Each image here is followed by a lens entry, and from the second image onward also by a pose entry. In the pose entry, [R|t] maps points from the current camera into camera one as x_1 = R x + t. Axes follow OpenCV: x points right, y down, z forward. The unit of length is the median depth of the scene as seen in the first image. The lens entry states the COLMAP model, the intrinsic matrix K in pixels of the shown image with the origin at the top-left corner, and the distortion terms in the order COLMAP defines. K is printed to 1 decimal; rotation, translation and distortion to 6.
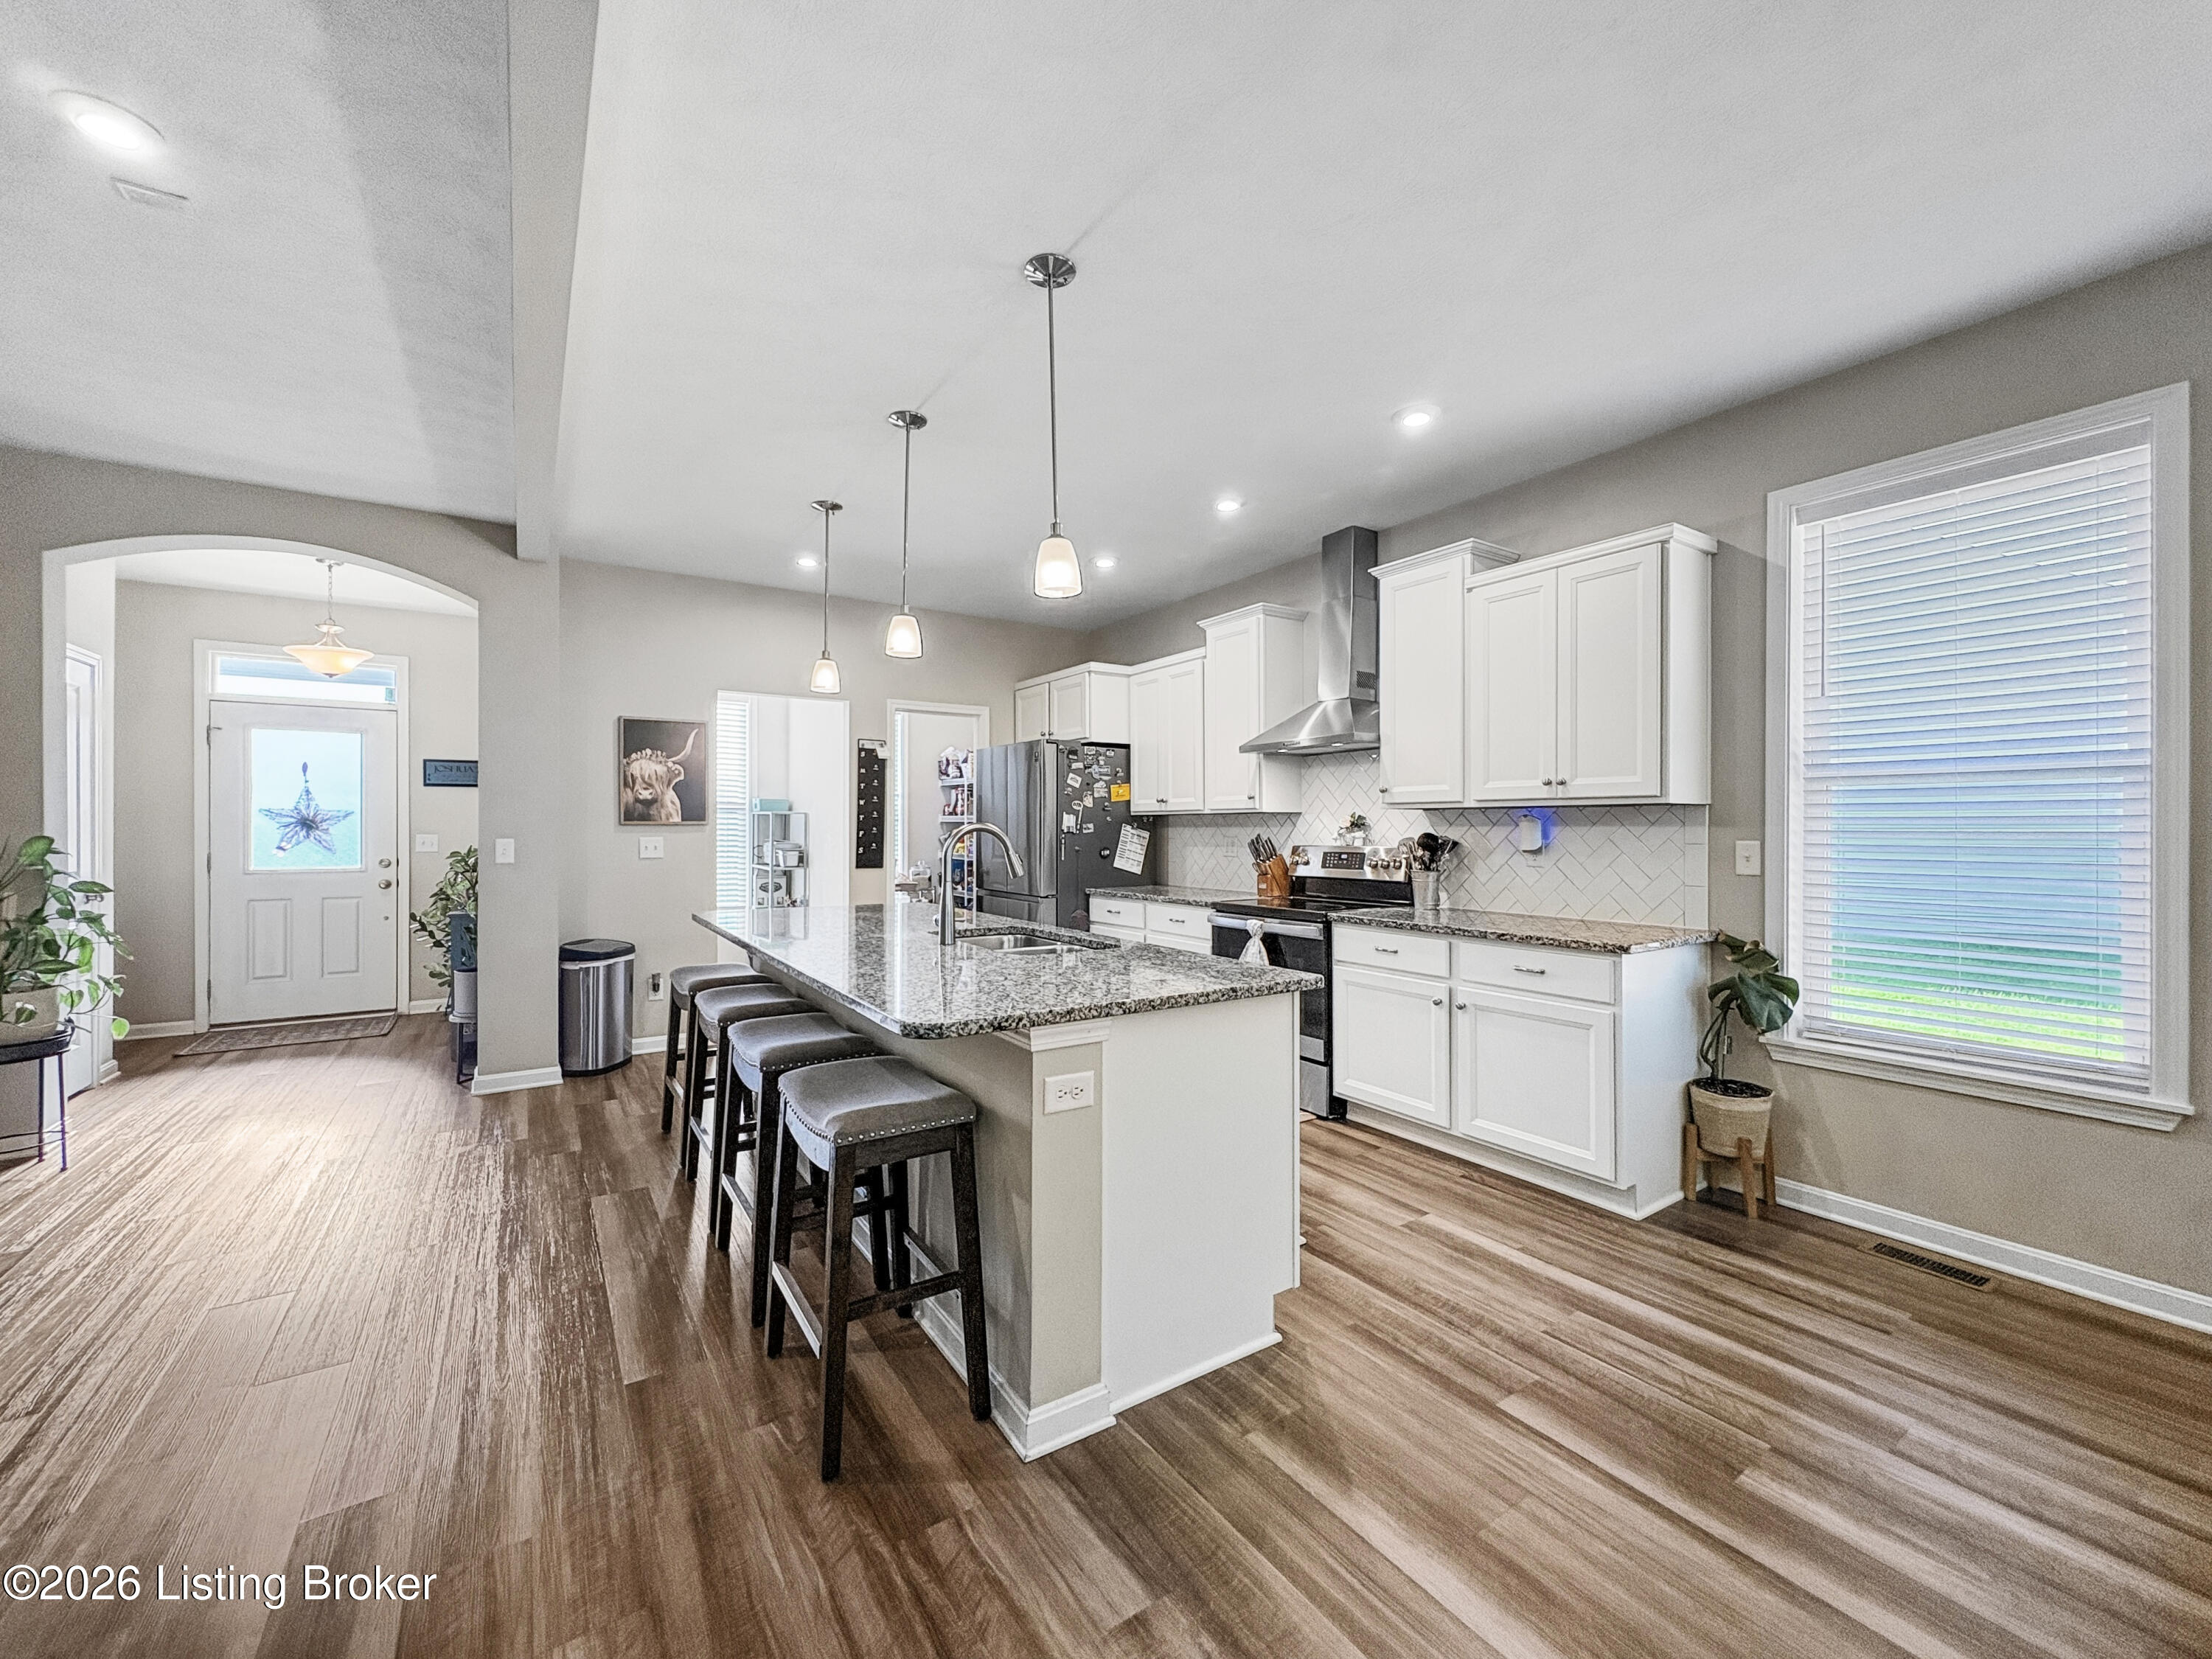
lens RADIAL K [[883.8, 0, 1106.5], [0, 883.8, 827.1], [0, 0, 1]] dist [0.000161, 0.000060]
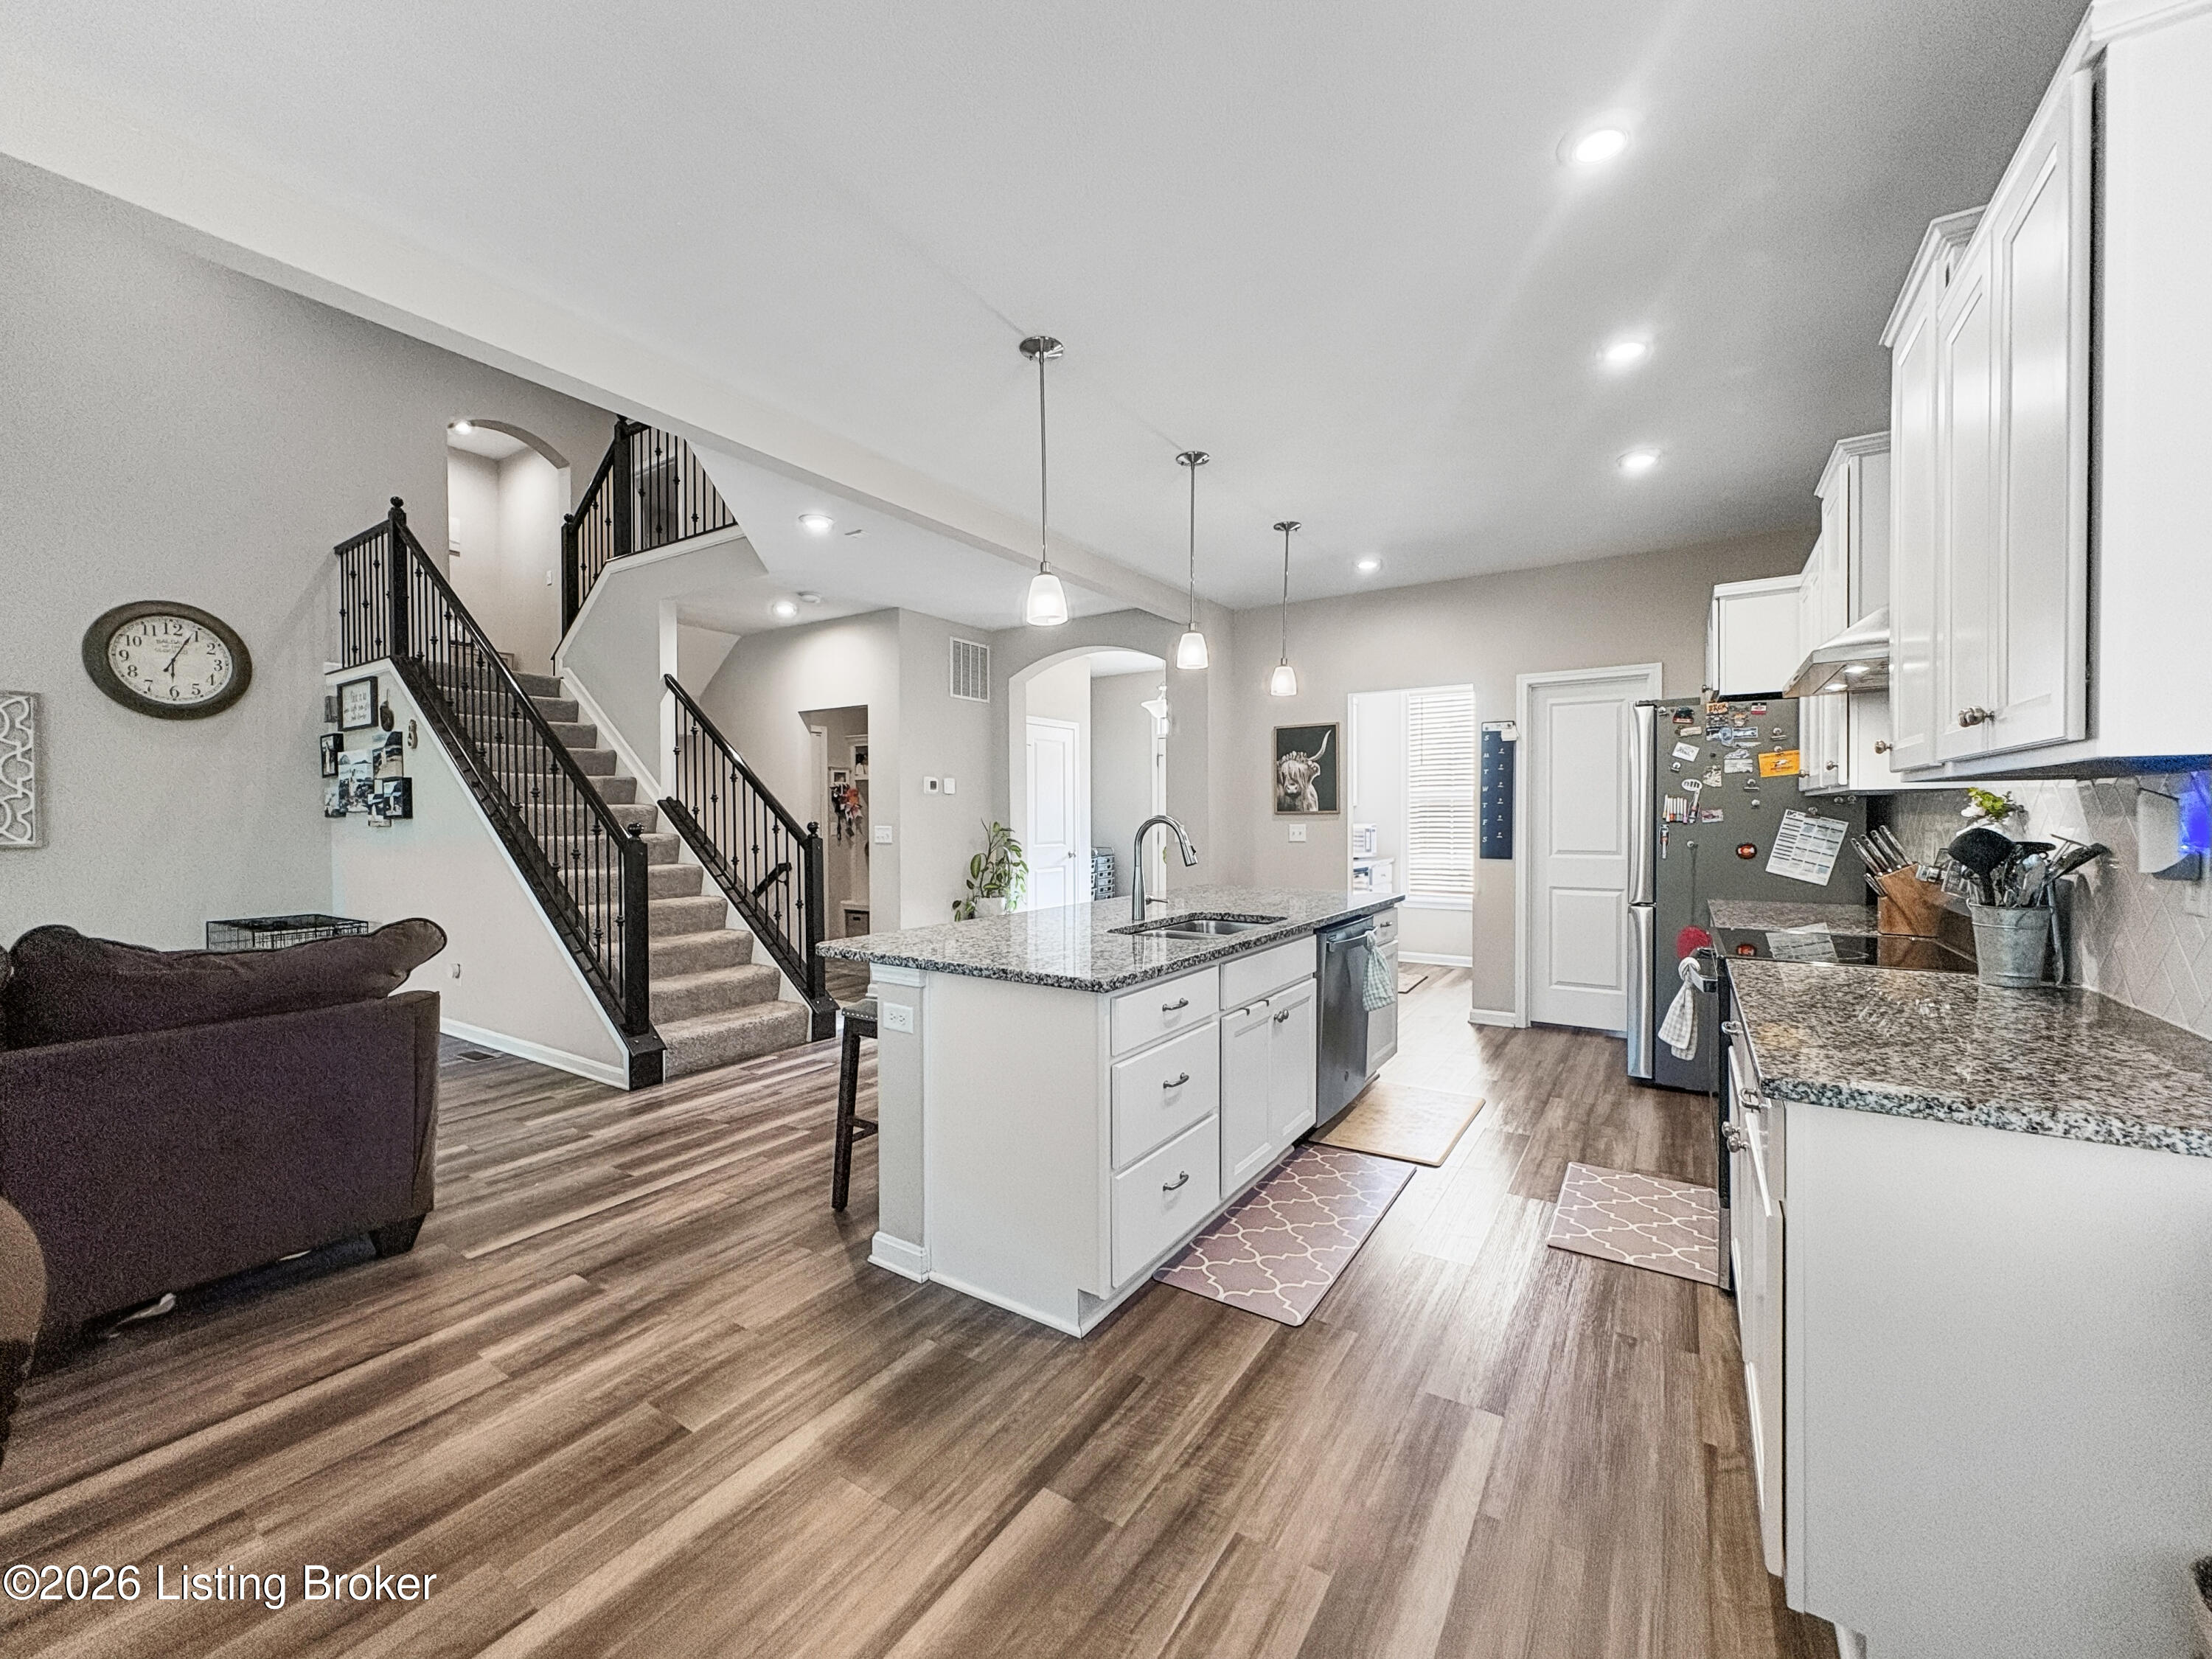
lens RADIAL K [[883.8, 0, 1106.5], [0, 883.8, 827.1], [0, 0, 1]] dist [0.000161, 0.000060]
pose [[0.398288, 0.011038, -0.917194, 0.759349], [0.005914, 0.999876, 0.014602, -0.005710], [0.917241, -0.011240, 0.398174, 0.433671]]
